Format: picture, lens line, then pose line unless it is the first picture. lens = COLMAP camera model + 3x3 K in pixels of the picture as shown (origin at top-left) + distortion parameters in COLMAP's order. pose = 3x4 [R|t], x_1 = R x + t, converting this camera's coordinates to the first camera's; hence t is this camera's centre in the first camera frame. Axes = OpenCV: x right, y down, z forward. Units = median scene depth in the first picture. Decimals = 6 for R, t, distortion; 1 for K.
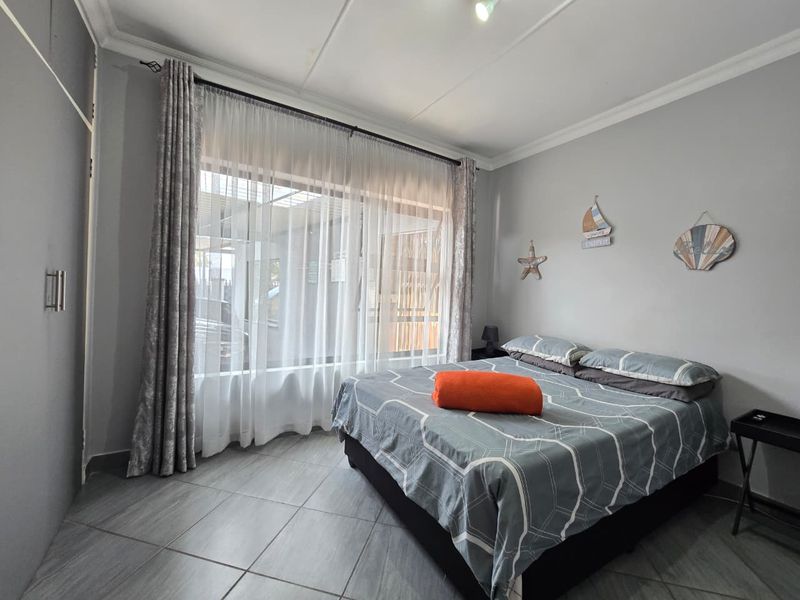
lens RADIAL K [[319.7, 0, 401.5], [0, 319.7, 300.9], [0, 0, 1]] dist [-0.009537, 0.003590]
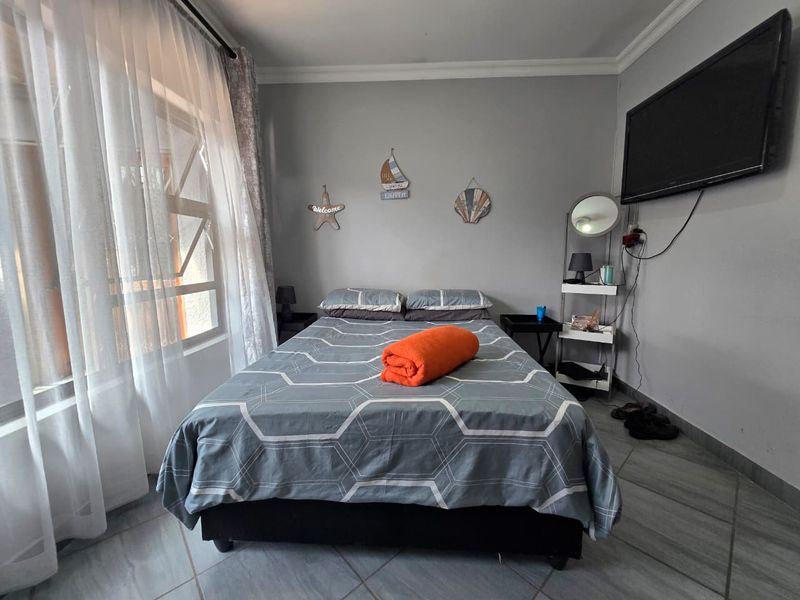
lens RADIAL K [[319.7, 0, 401.5], [0, 319.7, 300.9], [0, 0, 1]] dist [-0.009537, 0.003590]
pose [[0.572719, -0.157157, 0.804546, -0.375160], [0.051492, 0.986410, 0.156027, 0.002827], [-0.818133, -0.047932, 0.573028, 0.445724]]
